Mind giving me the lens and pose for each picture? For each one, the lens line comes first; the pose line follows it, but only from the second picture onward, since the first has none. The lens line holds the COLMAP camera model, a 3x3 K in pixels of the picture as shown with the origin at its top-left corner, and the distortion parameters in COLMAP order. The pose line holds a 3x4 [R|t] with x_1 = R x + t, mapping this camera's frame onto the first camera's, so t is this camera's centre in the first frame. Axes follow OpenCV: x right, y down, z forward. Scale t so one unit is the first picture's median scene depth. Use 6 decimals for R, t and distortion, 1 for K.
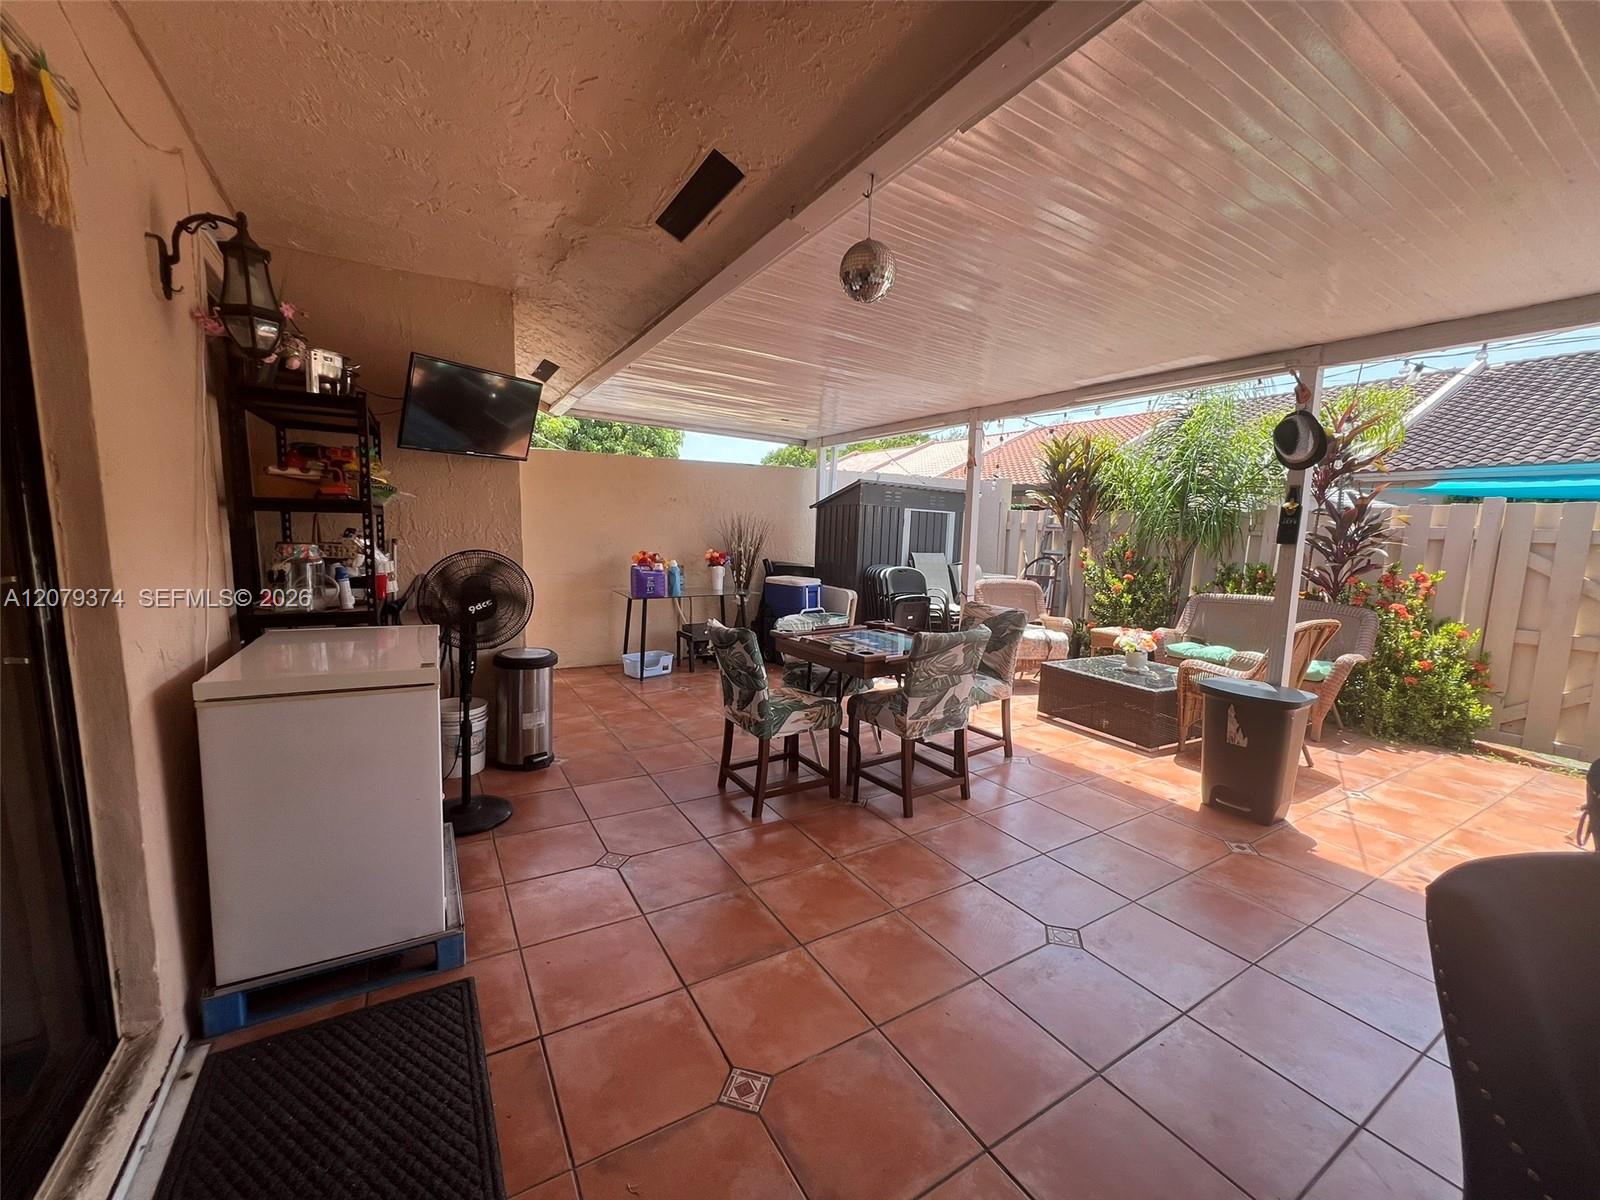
lens RADIAL K [[638.8, 0, 800.4], [0, 638.8, 601.3], [0, 0, 1]] dist [-0.001010, 0.000663]
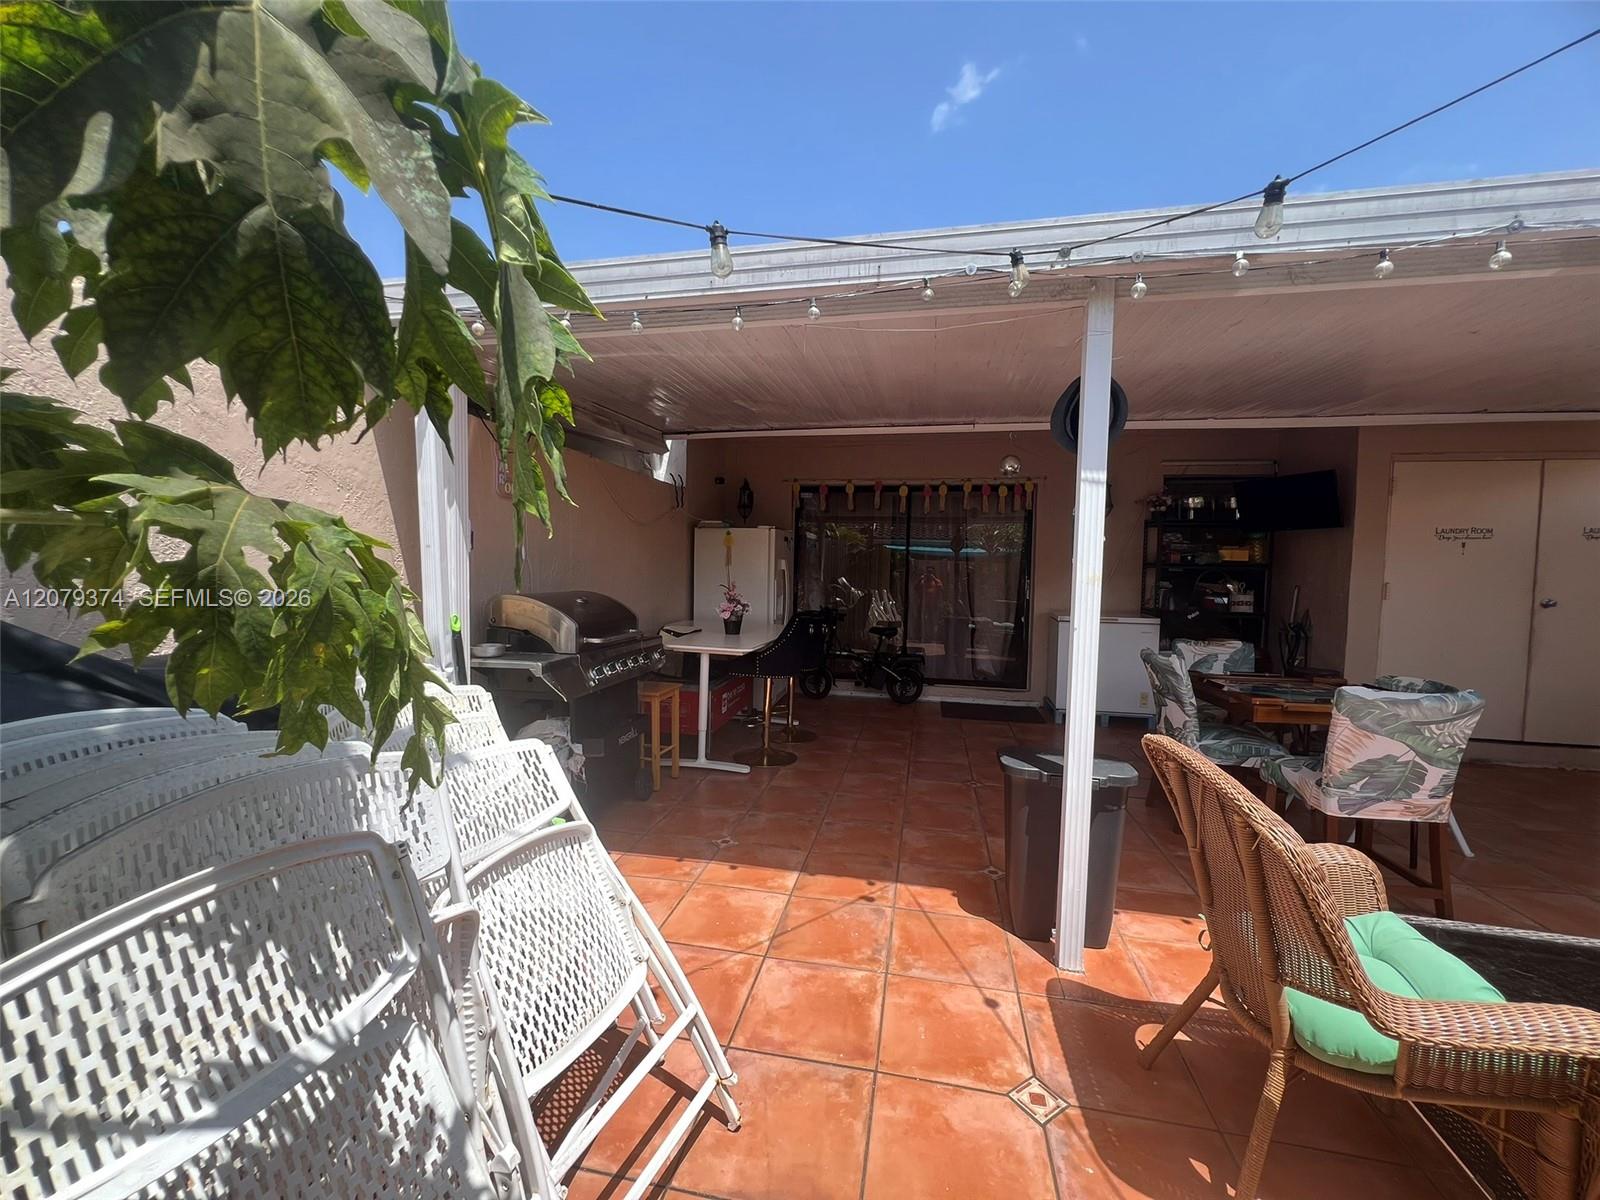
lens RADIAL K [[638.8, 0, 800.4], [0, 638.8, 601.3], [0, 0, 1]] dist [-0.001010, 0.000663]
pose [[-0.675190, -0.000922, -0.737643, 1.484949], [-0.126782, 0.985263, 0.114817, -0.091608], [0.726666, 0.171043, -0.665357, 1.257919]]
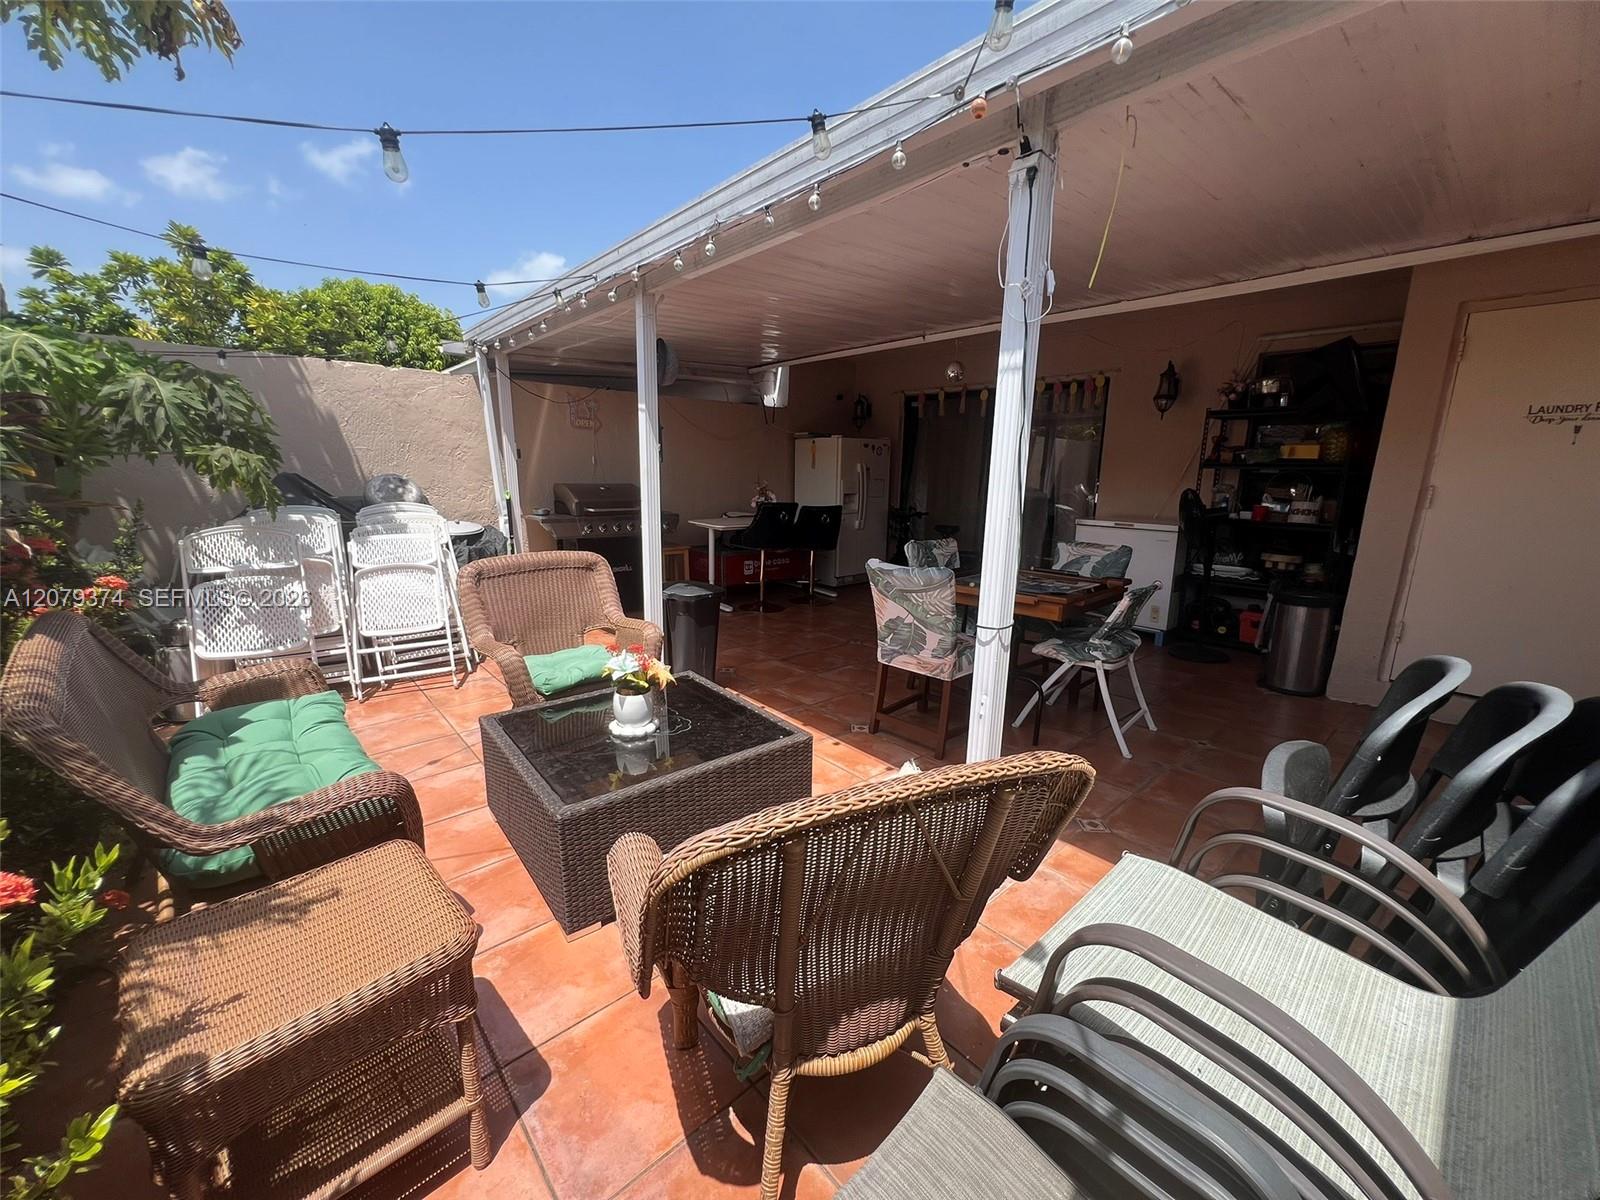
lens RADIAL K [[638.8, 0, 800.4], [0, 638.8, 601.3], [0, 0, 1]] dist [-0.001010, 0.000663]
pose [[-0.983354, -0.006169, -0.181597, 0.731731], [-0.063998, 0.947139, 0.314375, -0.226540], [0.170058, 0.320764, -0.931768, 2.177781]]
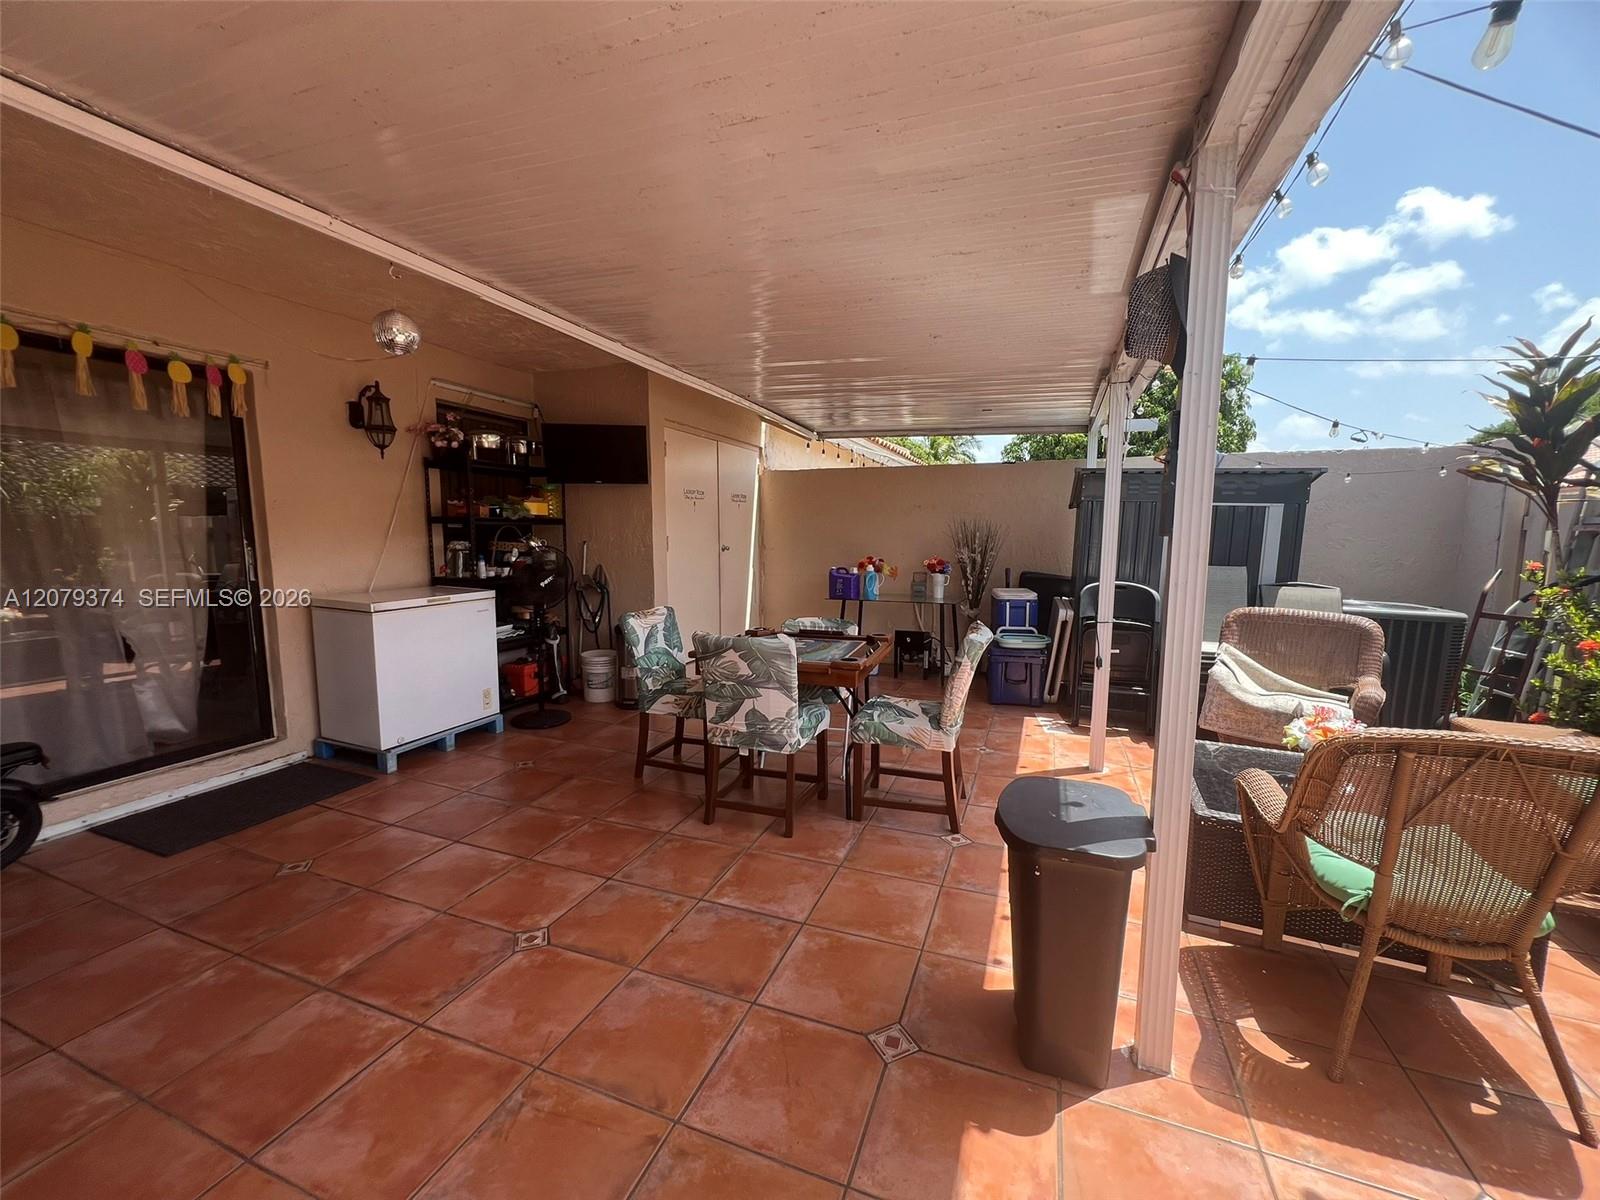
lens RADIAL K [[638.8, 0, 800.4], [0, 638.8, 601.3], [0, 0, 1]] dist [-0.001010, 0.000663]
pose [[0.613478, 0.067565, -0.786816, 0.994236], [-0.086511, 0.996087, 0.018083, -0.026590], [0.784959, 0.056975, 0.616922, 0.496704]]
